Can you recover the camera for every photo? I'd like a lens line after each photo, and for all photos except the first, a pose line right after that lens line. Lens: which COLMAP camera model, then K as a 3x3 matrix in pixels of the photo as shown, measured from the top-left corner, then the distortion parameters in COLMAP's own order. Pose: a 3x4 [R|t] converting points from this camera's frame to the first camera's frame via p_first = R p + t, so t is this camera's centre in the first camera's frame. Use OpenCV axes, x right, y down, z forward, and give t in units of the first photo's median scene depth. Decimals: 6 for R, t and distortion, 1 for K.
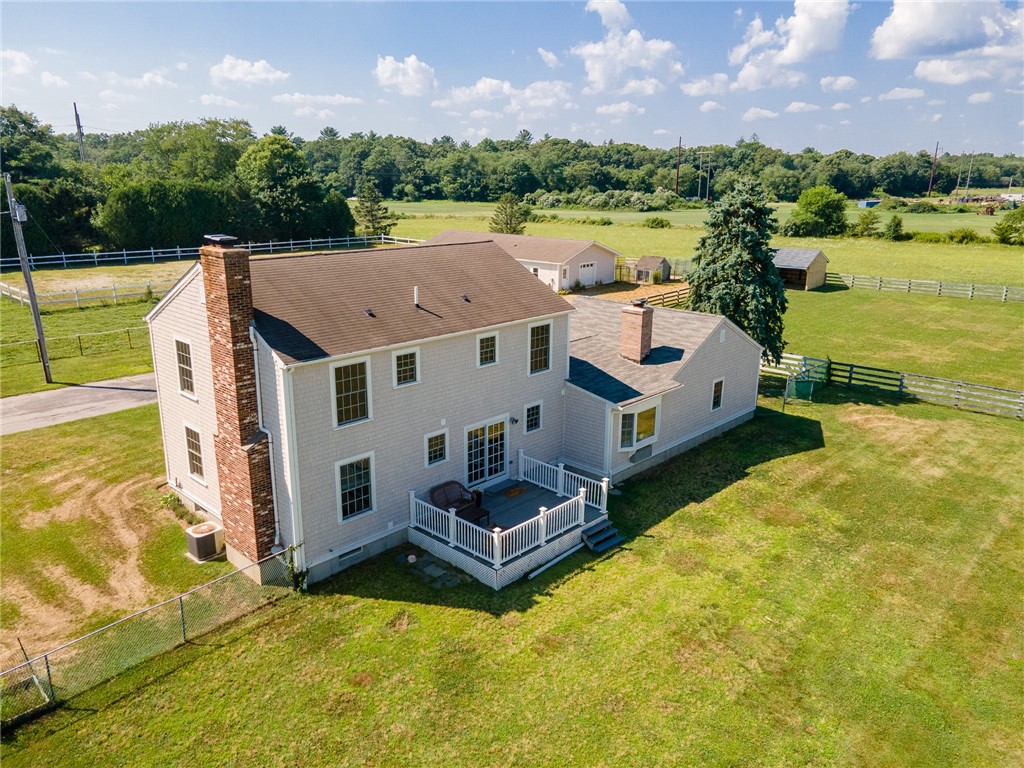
lens RADIAL K [[737.2, 0, 514.8], [0, 737.2, 379.2], [0, 0, 1]] dist [0.039259, 0.013712]
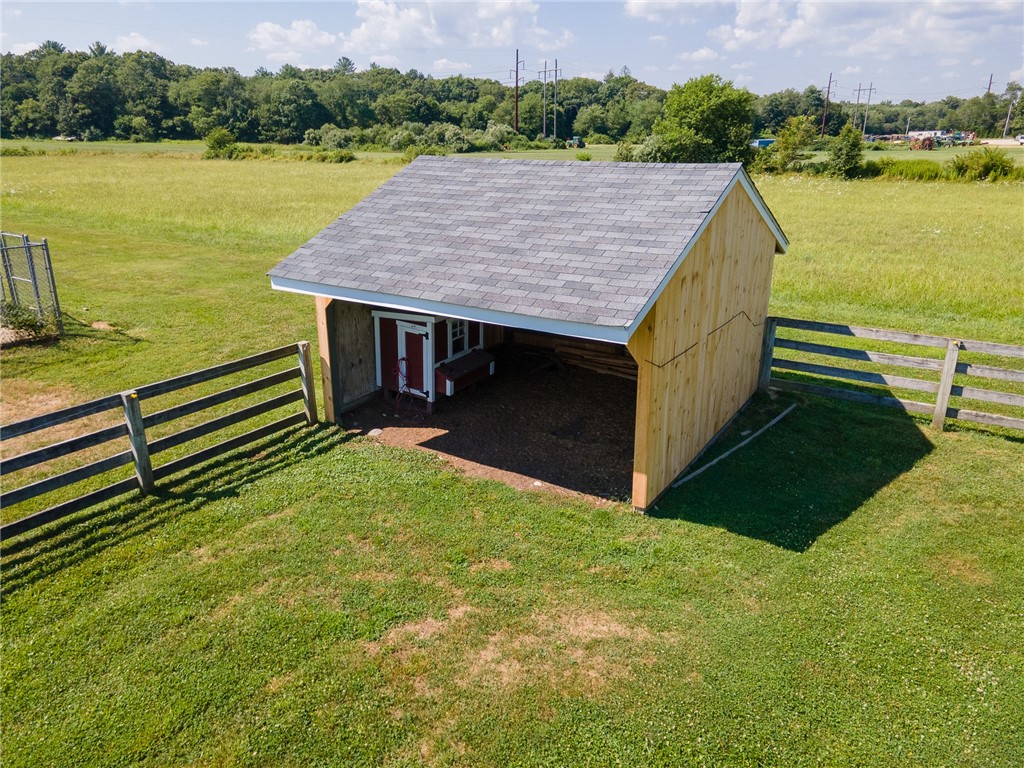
lens RADIAL K [[737.2, 0, 508.0], [0, 737.2, 384.6], [0, 0, 1]] dist [0.039259, 0.013712]
pose [[0.990689, -0.047984, 0.127410, 0.098210], [0.040585, 0.997370, 0.060045, -0.040281], [-0.129956, -0.054315, 0.990031, 0.243586]]
